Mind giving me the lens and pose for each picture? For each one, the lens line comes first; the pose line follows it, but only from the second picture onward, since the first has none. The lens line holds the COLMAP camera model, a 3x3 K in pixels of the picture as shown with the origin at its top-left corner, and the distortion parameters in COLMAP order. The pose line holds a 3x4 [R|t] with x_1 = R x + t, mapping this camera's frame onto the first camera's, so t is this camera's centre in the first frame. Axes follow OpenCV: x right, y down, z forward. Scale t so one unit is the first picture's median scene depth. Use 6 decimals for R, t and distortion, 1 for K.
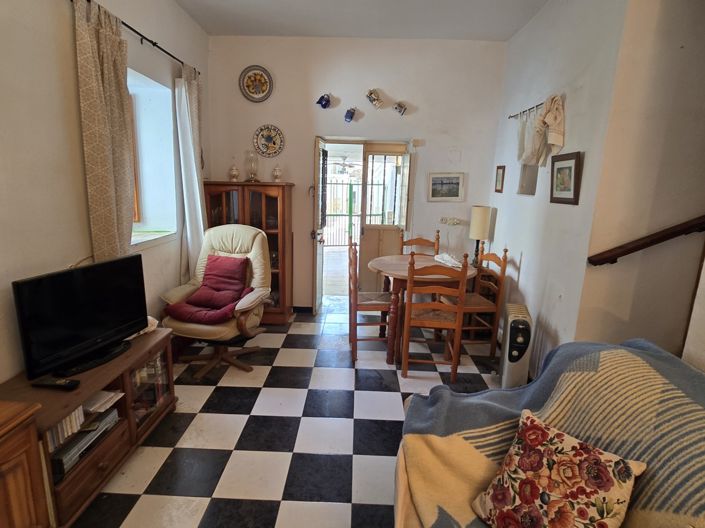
lens RADIAL K [[394.7, 0, 355.8], [0, 394.7, 259.5], [0, 0, 1]] dist [0.000602, -0.003724]
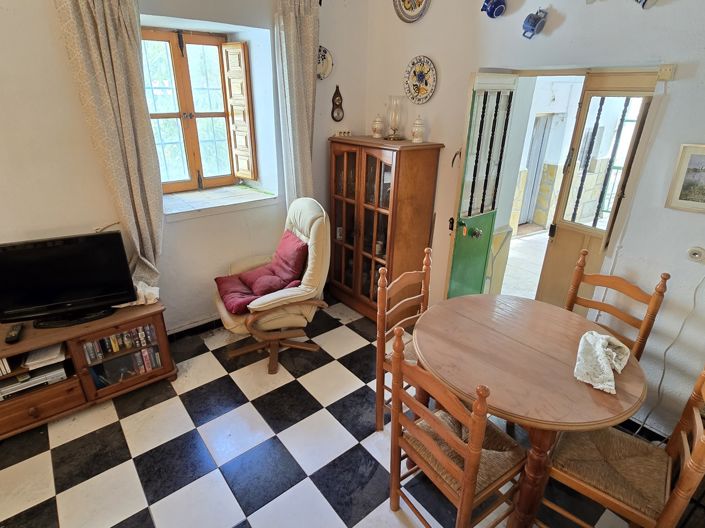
lens RADIAL K [[394.7, 0, 353.1], [0, 394.7, 262.2], [0, 0, 1]] dist [0.000602, -0.003724]
pose [[0.635496, 0.290479, -0.715379, 0.309491], [-0.146282, 0.955047, 0.257849, -0.156860], [0.758121, -0.059215, 0.649420, 0.439985]]
